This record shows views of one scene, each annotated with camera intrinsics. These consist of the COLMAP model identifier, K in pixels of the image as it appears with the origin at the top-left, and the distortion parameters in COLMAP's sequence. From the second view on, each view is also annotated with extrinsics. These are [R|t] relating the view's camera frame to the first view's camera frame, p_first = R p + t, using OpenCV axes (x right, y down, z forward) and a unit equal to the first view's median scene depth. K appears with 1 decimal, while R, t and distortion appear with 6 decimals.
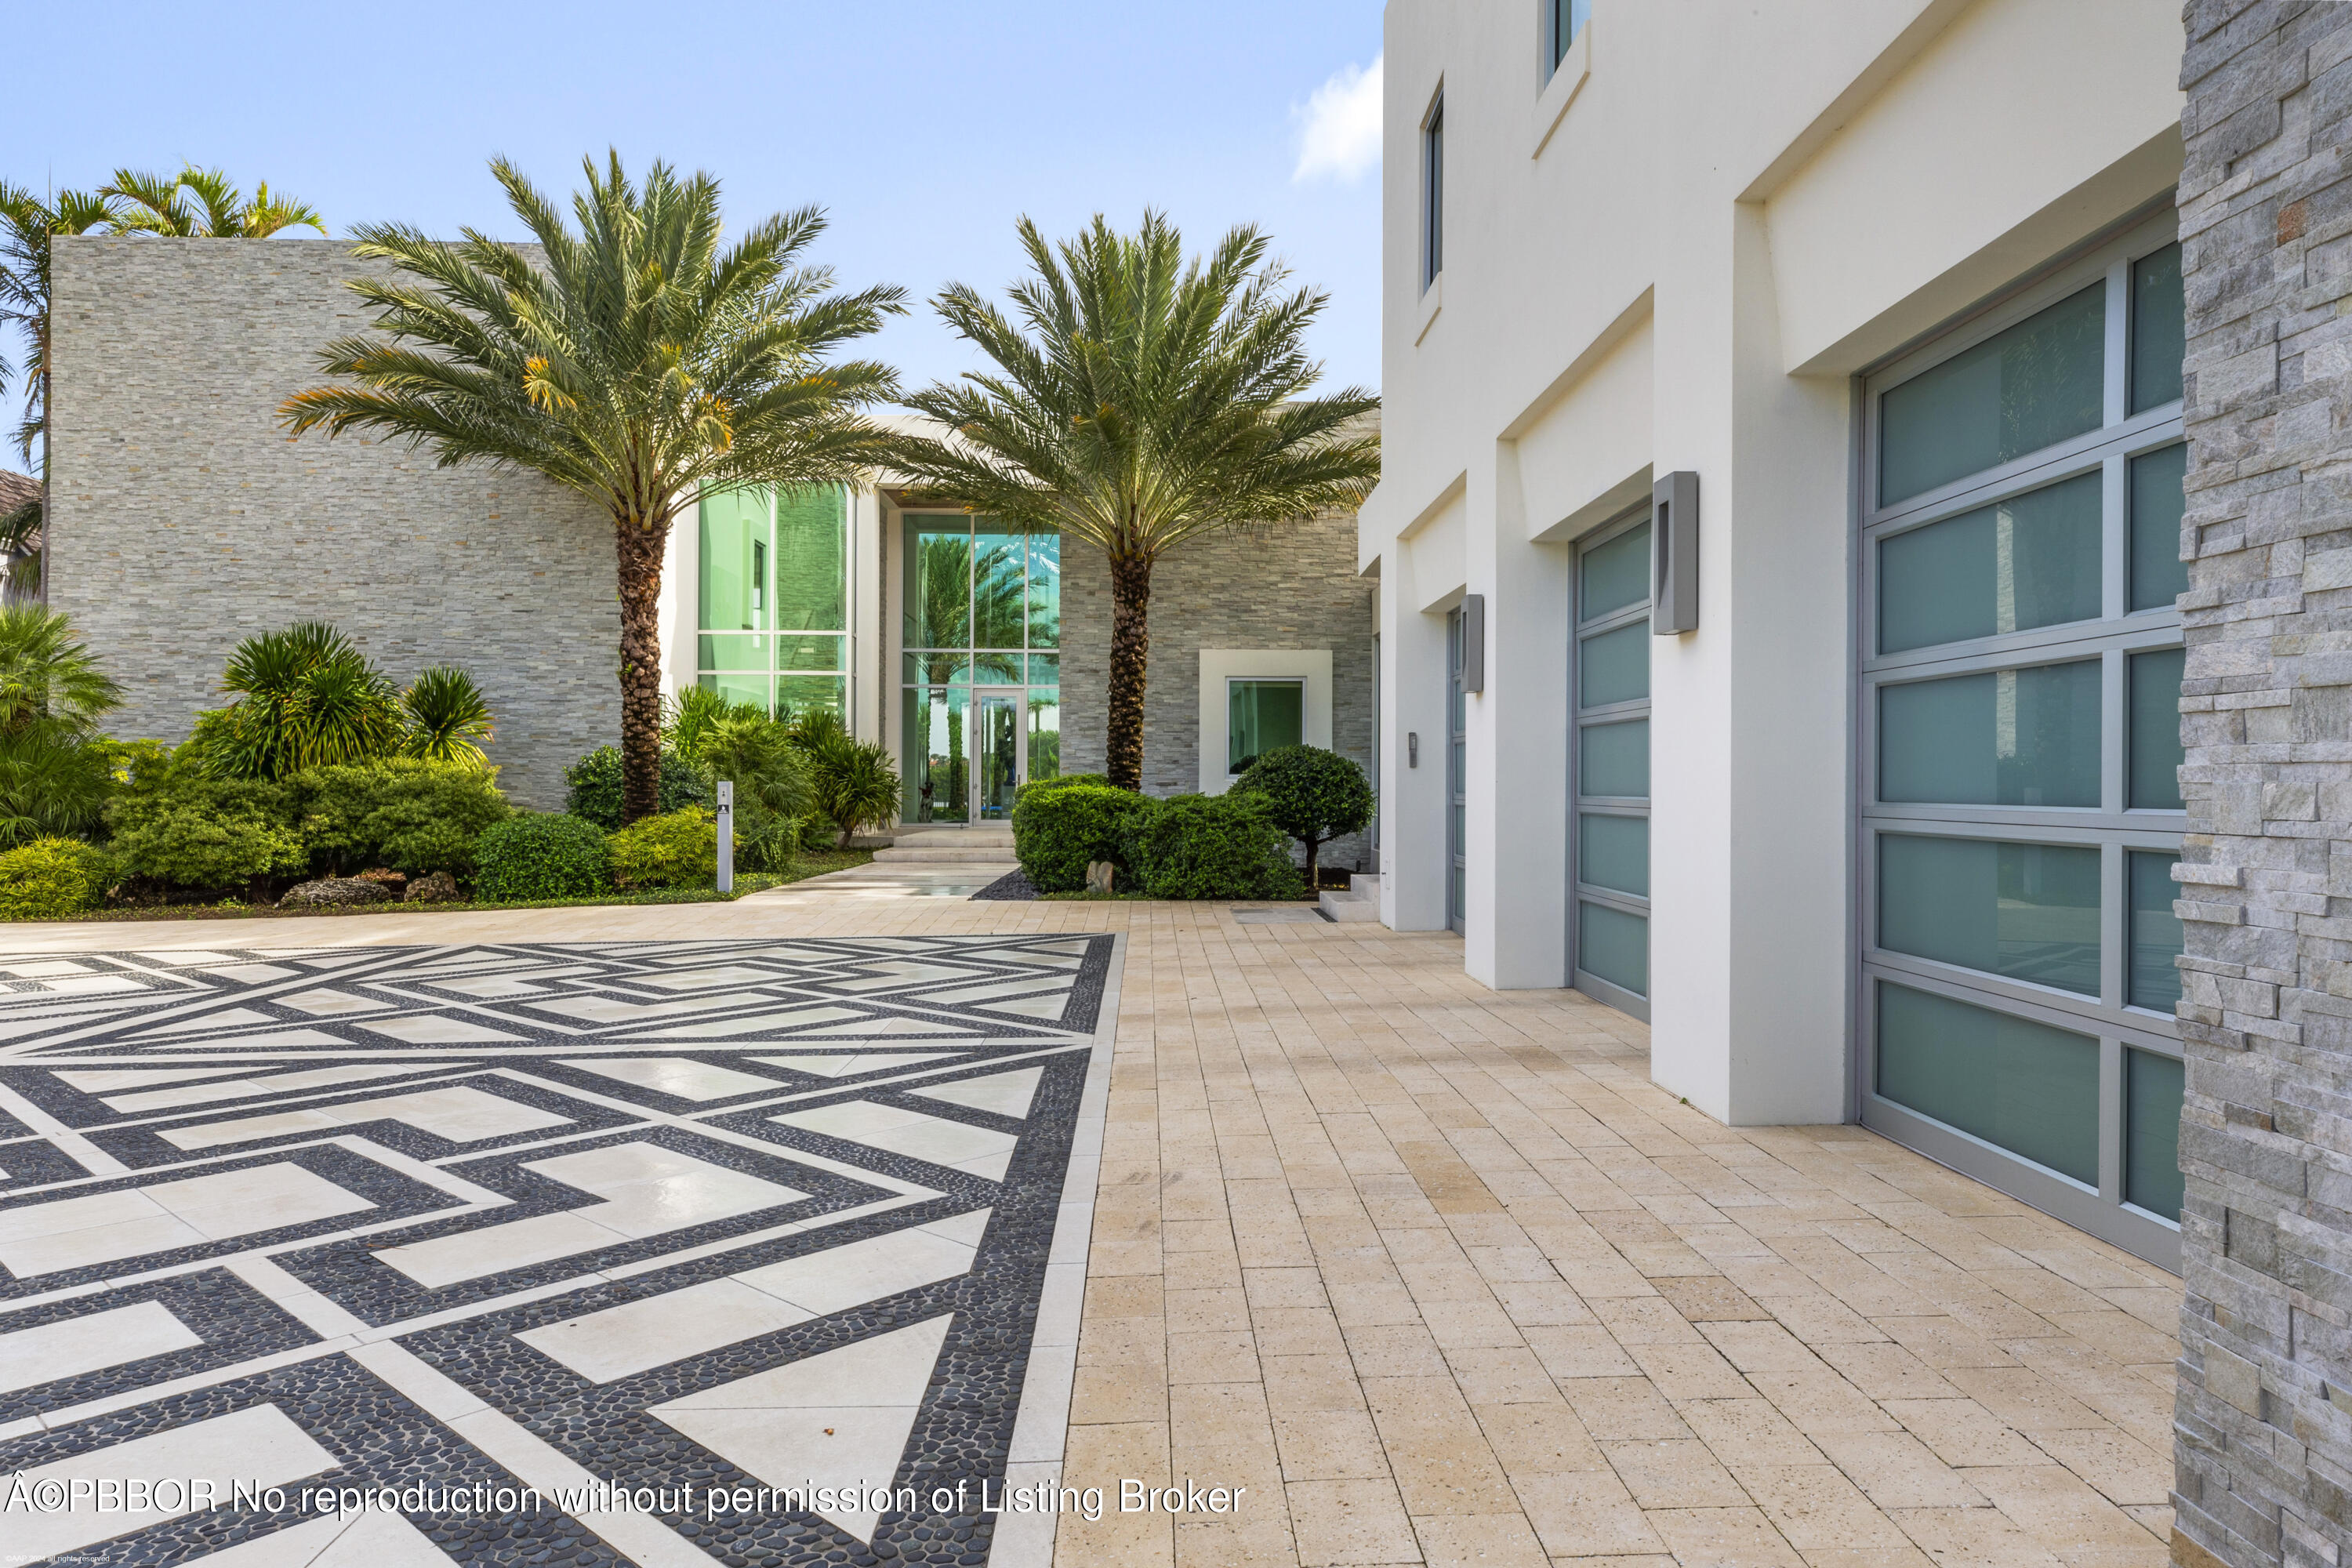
lens RADIAL K [[1491.1, 0, 1176.0], [0, 1491.1, 784.0], [0, 0, 1]] dist [0.012419, 0.003536]
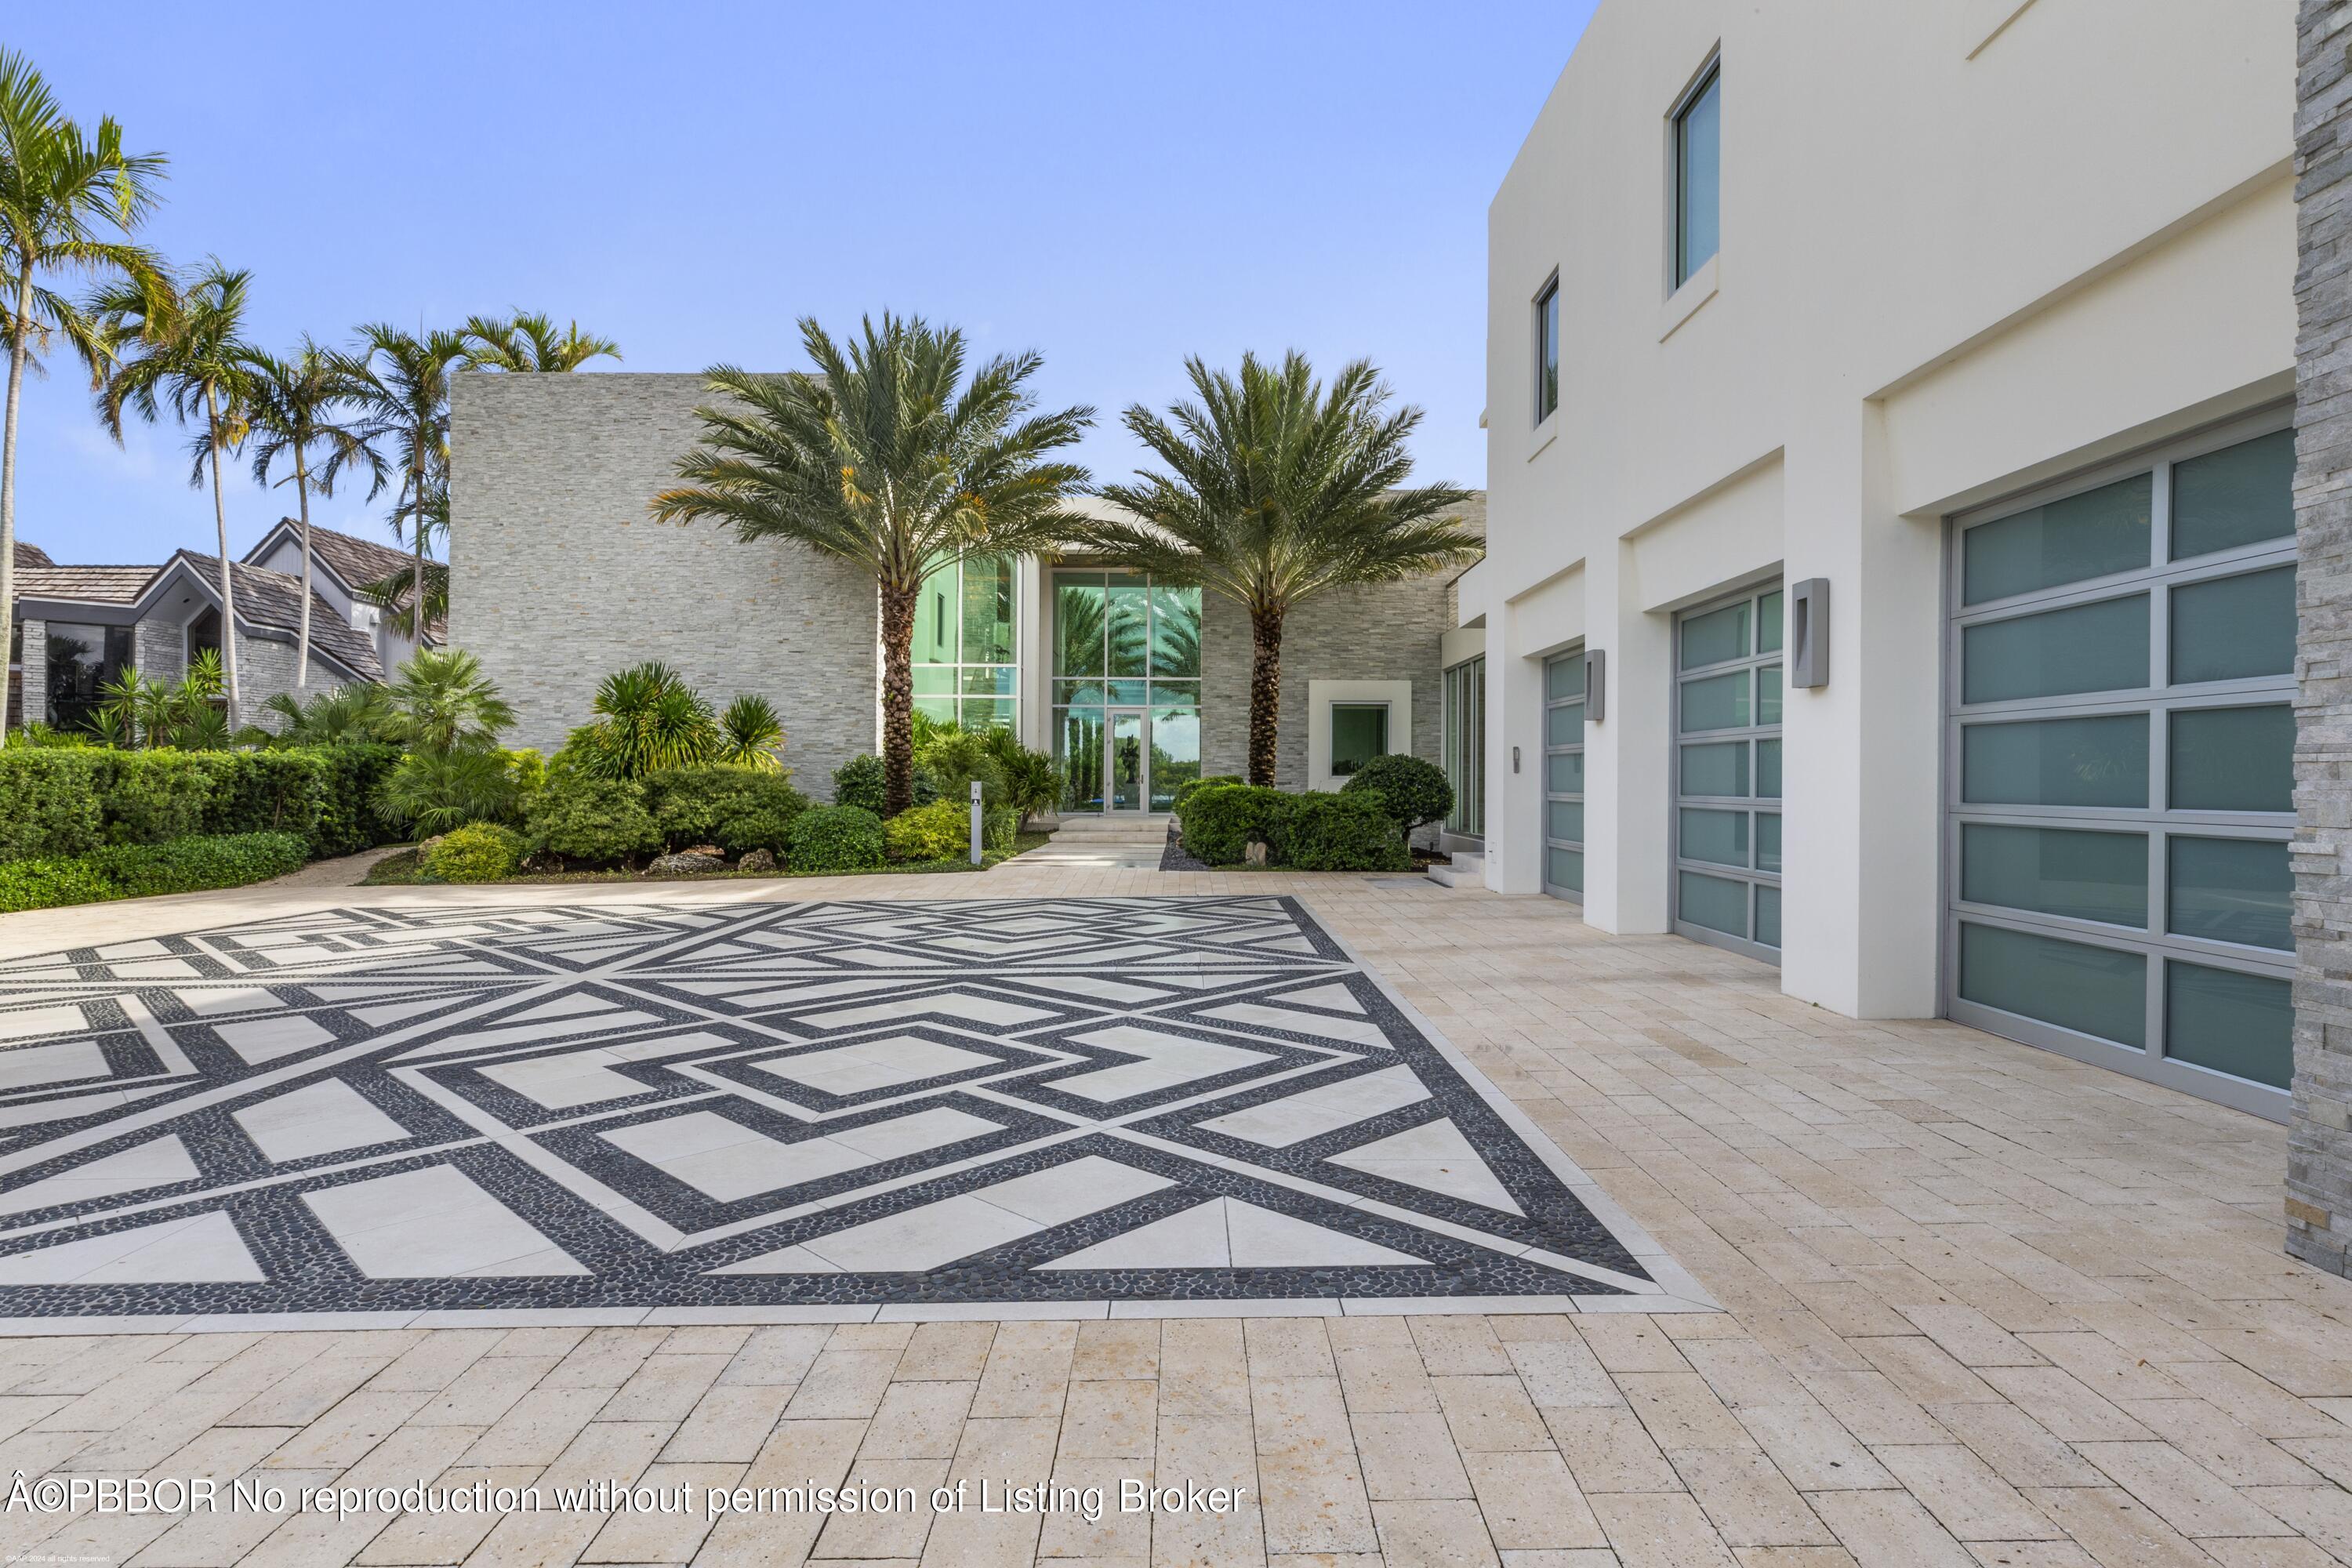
lens RADIAL K [[1207.2, 0, 1176.0], [0, 1207.2, 784.0], [0, 0, 1]] dist [0.001745, 0.000695]
pose [[0.999719, 0.001165, -0.023680, -0.093182], [-0.001087, 0.999994, 0.003288, -0.003167], [0.023684, -0.003261, 0.999714, -0.073086]]
